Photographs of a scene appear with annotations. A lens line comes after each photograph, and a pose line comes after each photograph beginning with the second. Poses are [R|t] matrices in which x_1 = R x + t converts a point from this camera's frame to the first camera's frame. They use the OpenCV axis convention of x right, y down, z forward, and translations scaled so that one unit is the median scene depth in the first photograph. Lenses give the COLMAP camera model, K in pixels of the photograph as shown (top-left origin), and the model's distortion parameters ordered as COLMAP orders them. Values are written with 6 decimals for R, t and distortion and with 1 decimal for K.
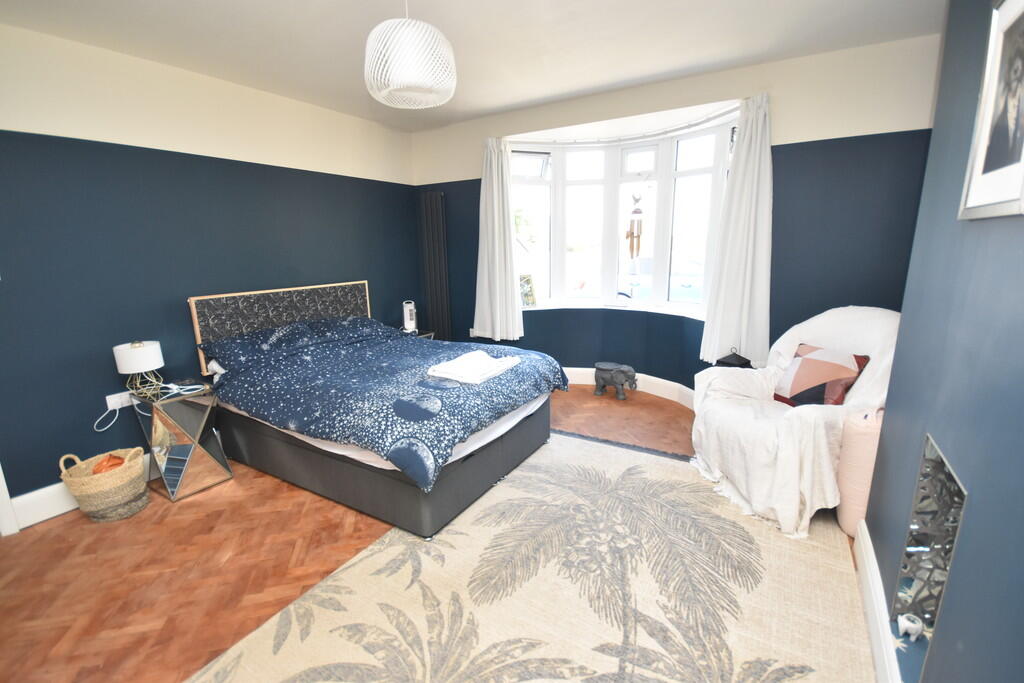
lens RADIAL K [[454.9, 0, 511.0], [0, 454.9, 345.5], [0, 0, 1]] dist [-0.000480, -0.002855]
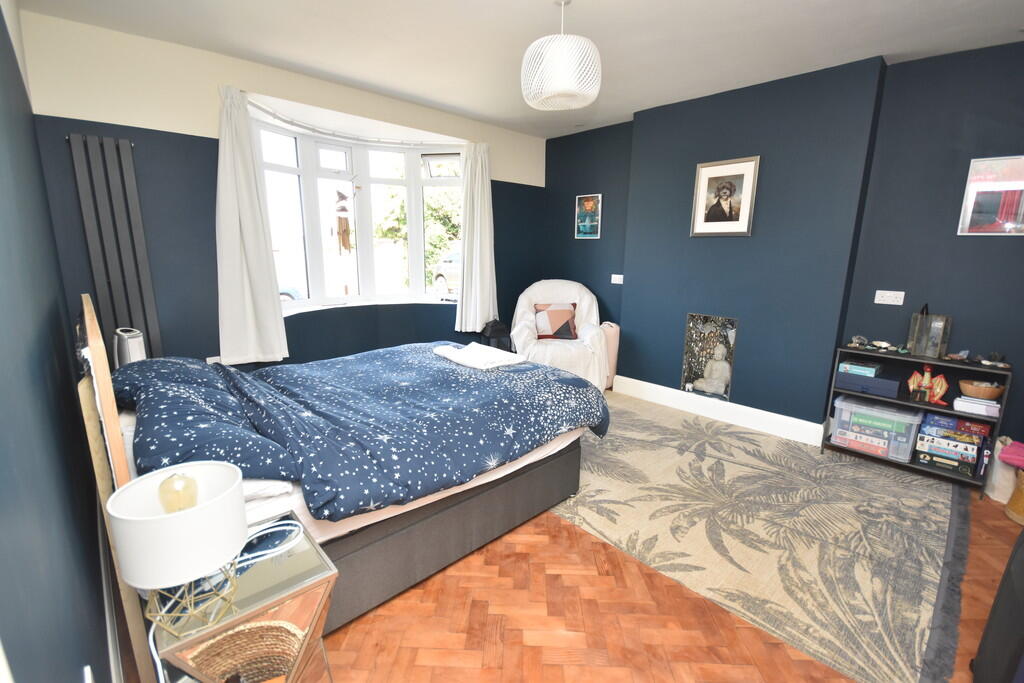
lens RADIAL K [[454.9, 0, 512.3], [0, 454.9, 343.2], [0, 0, 1]] dist [-0.000480, -0.002855]
pose [[0.254477, -0.174027, 0.951292, -1.195366], [0.189555, 0.973570, 0.127395, -0.112106], [-0.948320, 0.147903, 0.280739, 0.743679]]
